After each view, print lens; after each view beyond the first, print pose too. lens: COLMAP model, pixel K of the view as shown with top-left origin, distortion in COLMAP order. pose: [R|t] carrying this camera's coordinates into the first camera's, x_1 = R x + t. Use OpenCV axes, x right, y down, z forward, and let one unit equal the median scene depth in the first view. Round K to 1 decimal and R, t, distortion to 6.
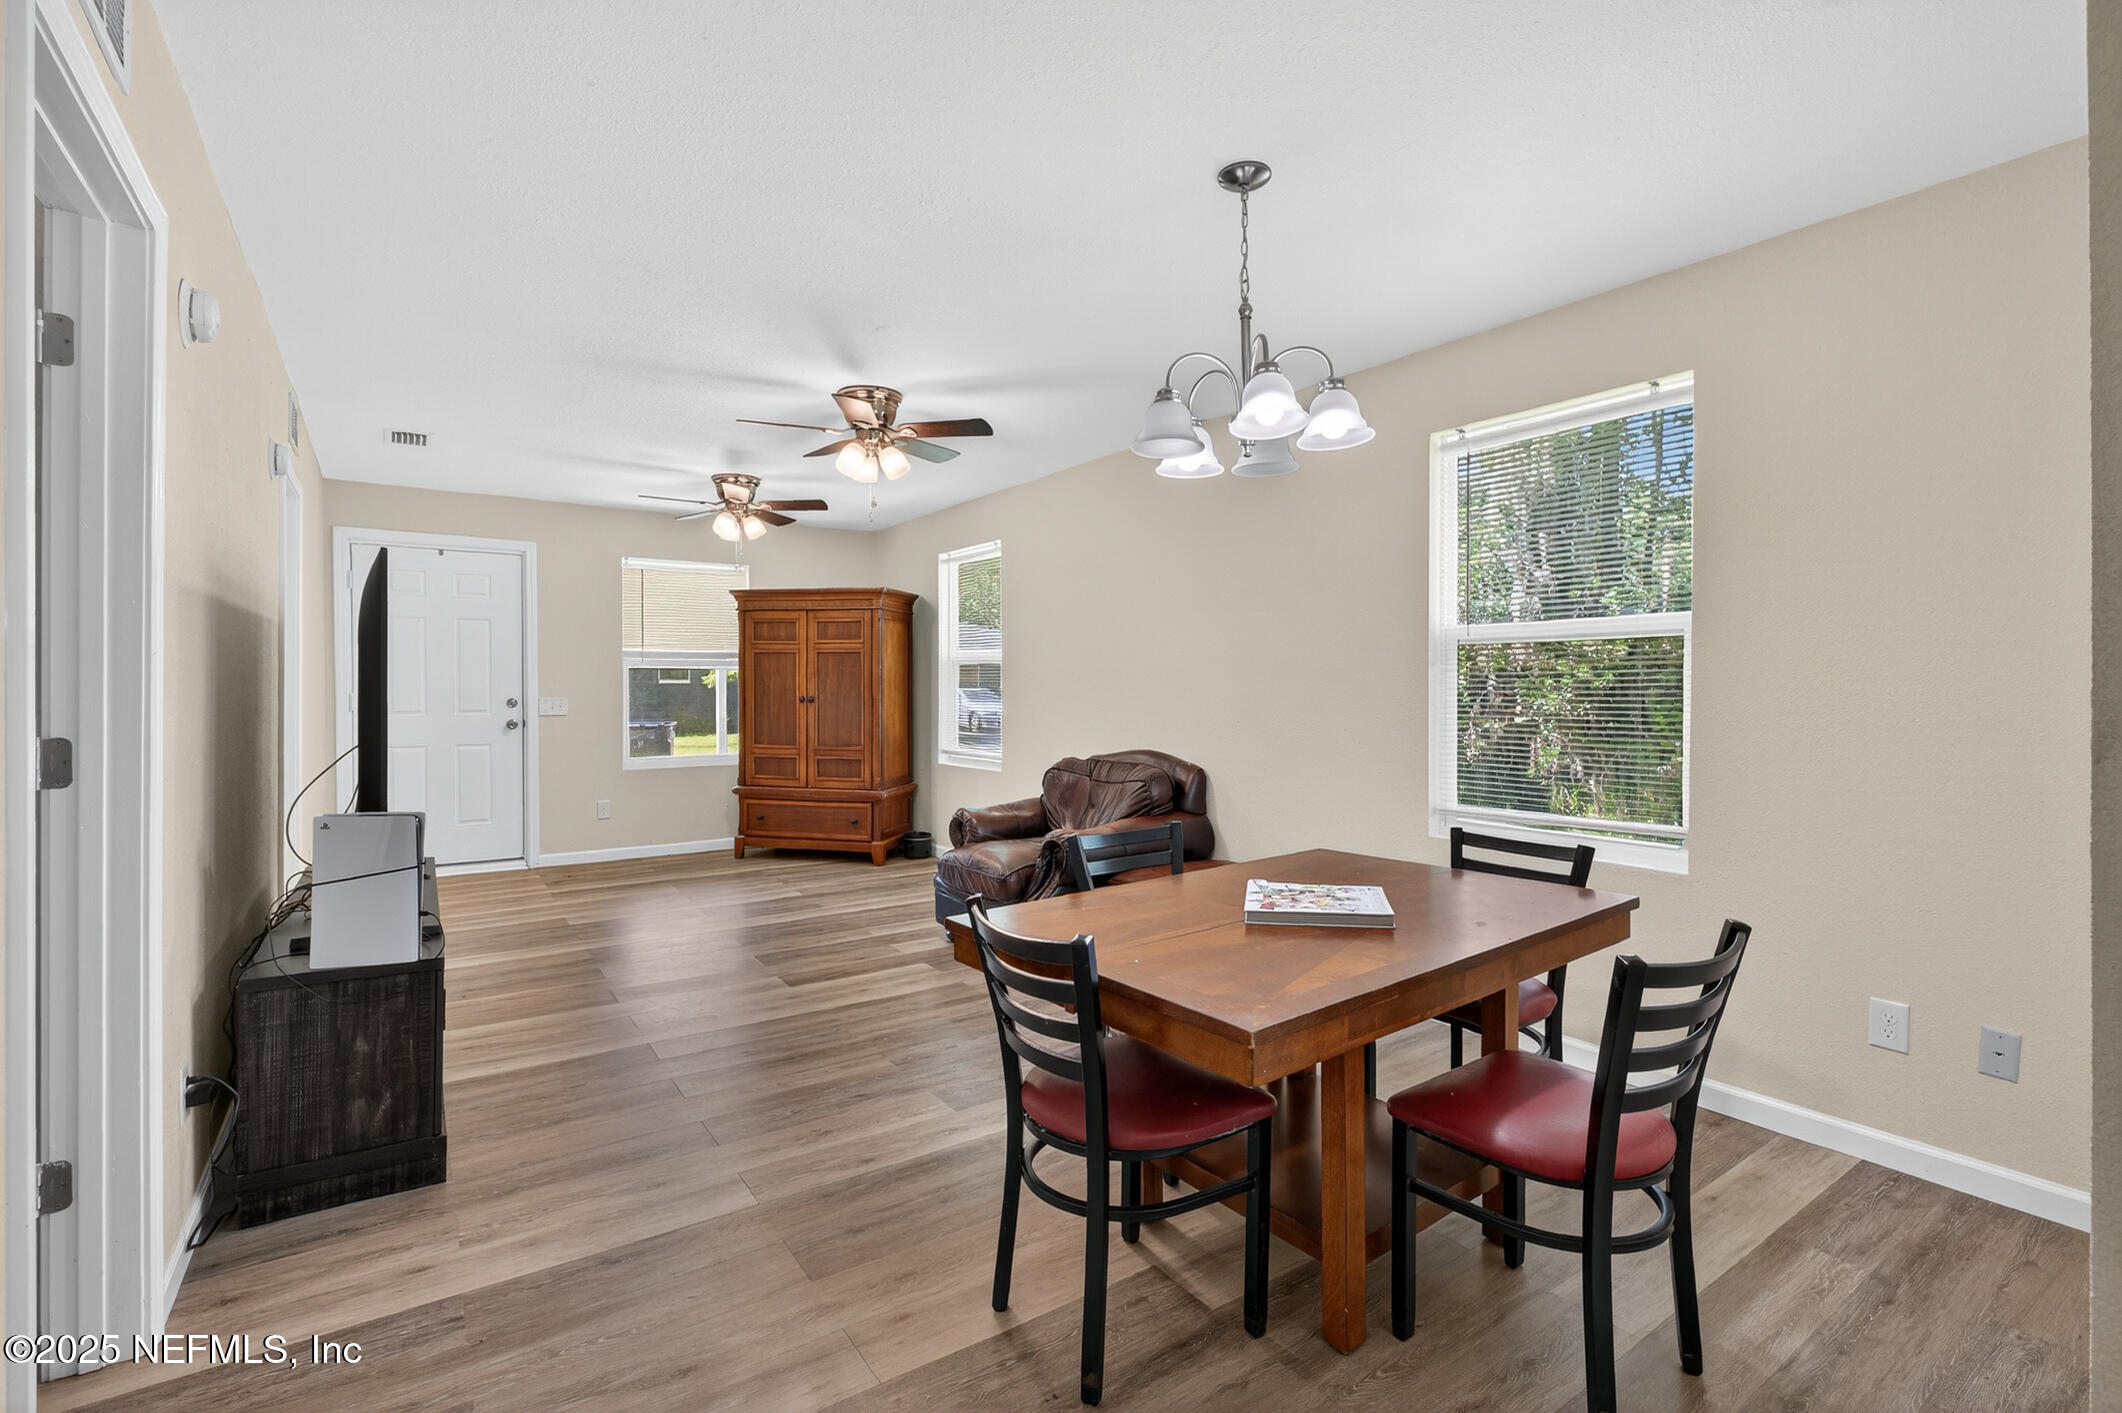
lens RADIAL K [[968.7, 0, 1078.3], [0, 968.7, 697.3], [0, 0, 1]] dist [-0.007639, 0.000780]
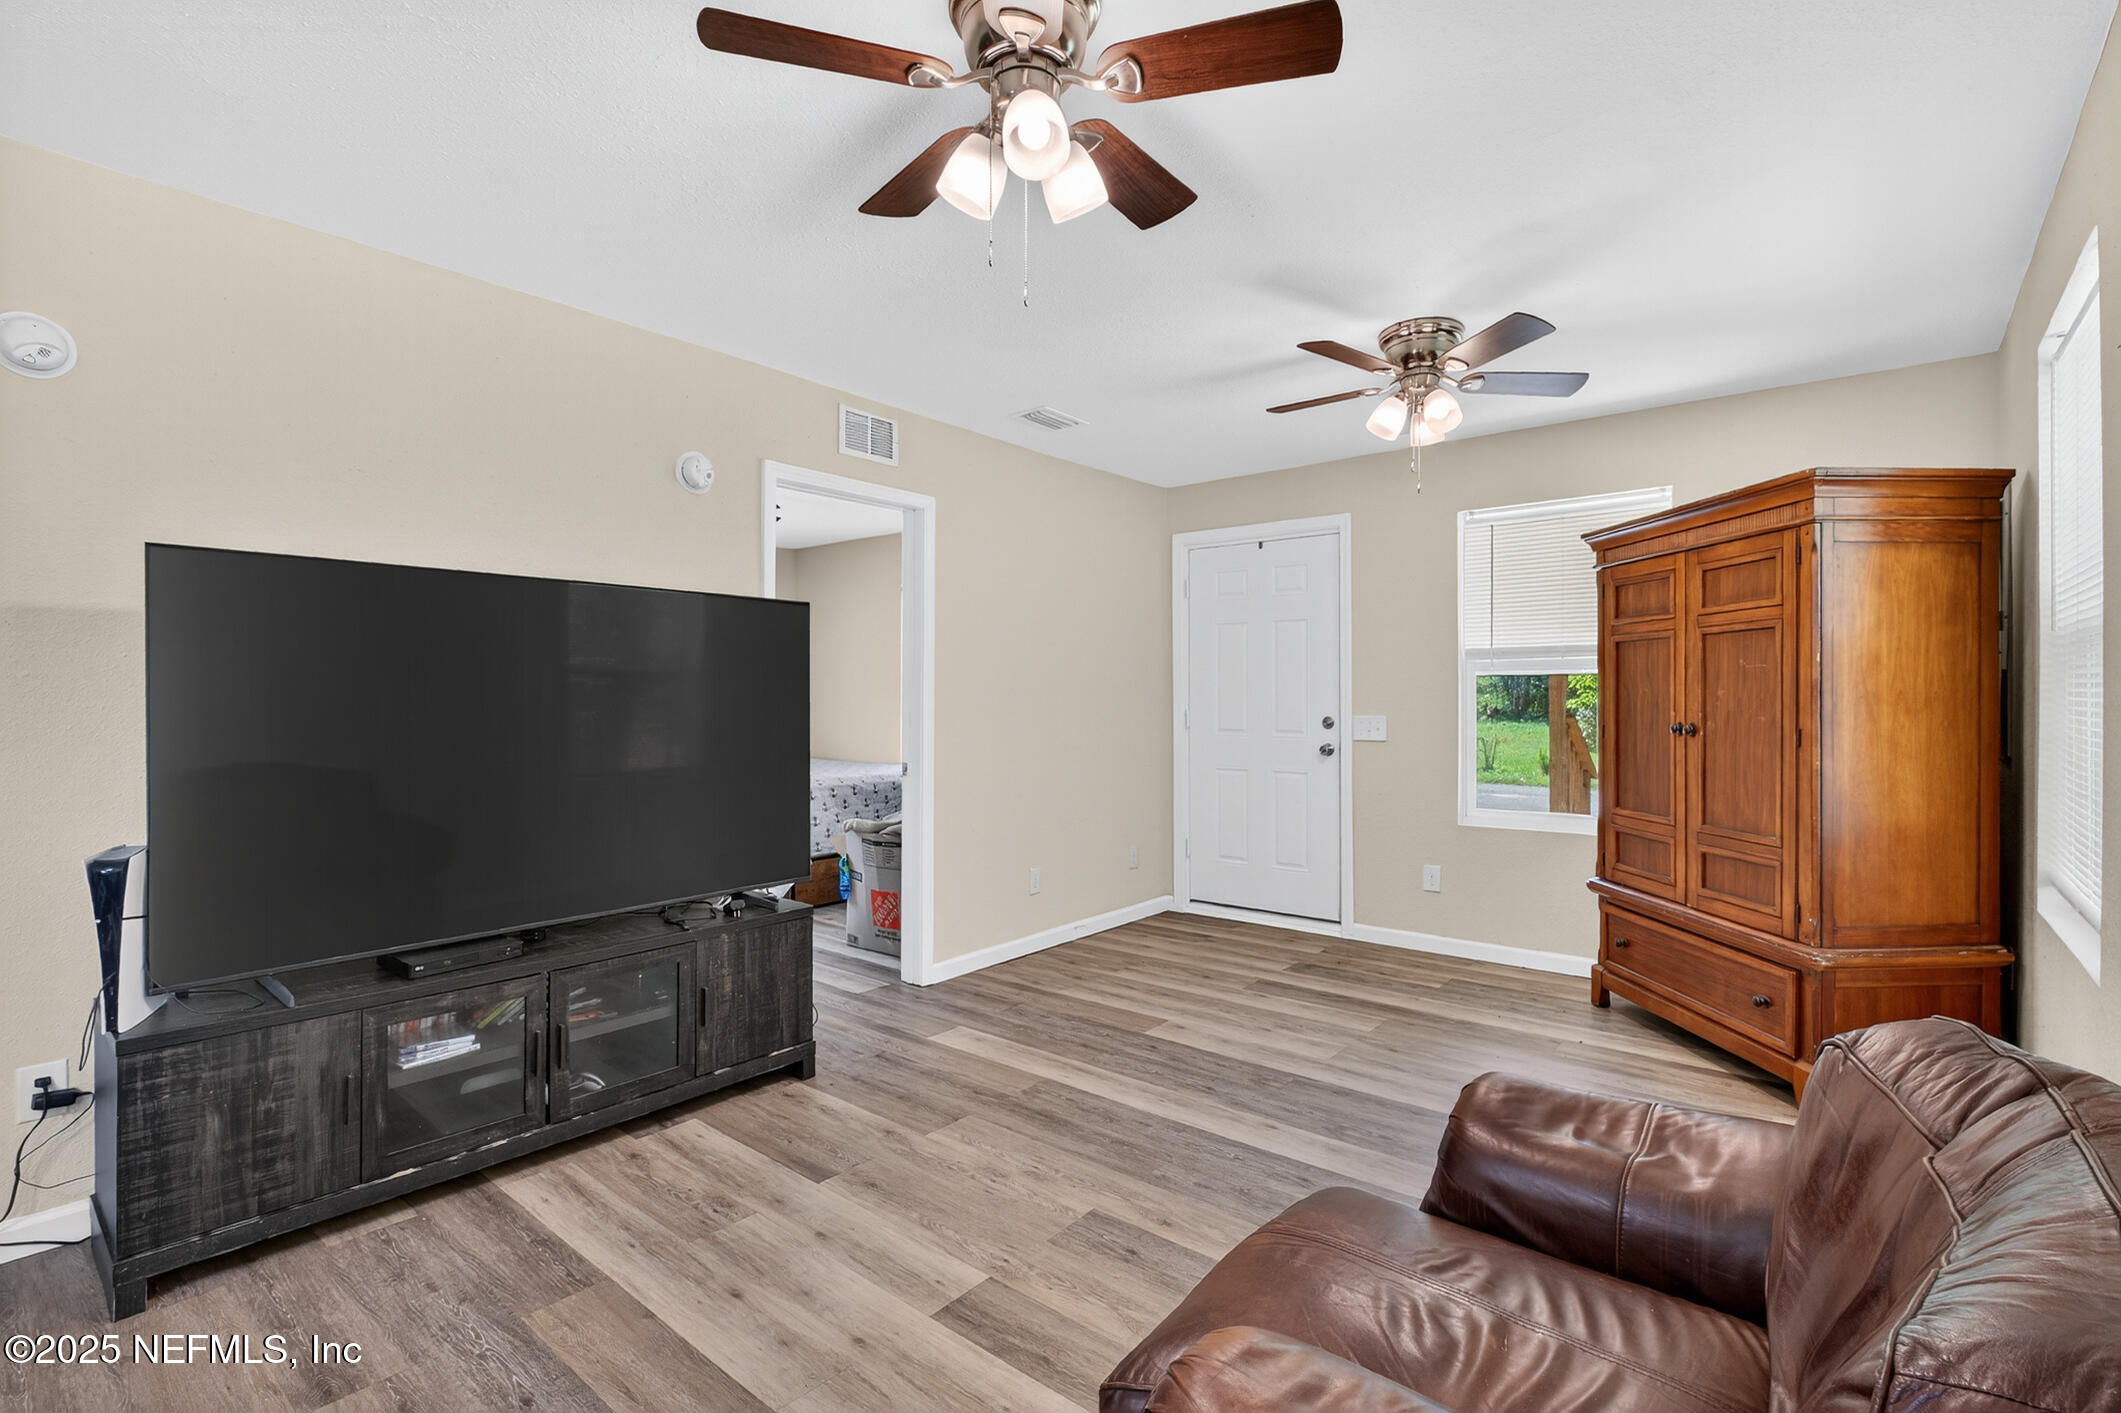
lens RADIAL K [[968.3, 0, 1087.7], [0, 968.3, 708.3], [0, 0, 1]] dist [-0.007639, 0.000780]
pose [[0.280603, 0.007915, -0.959791, 0.110742], [-0.008416, 0.999948, 0.005785, -0.008803], [0.959787, 0.006454, 0.280655, 0.569471]]
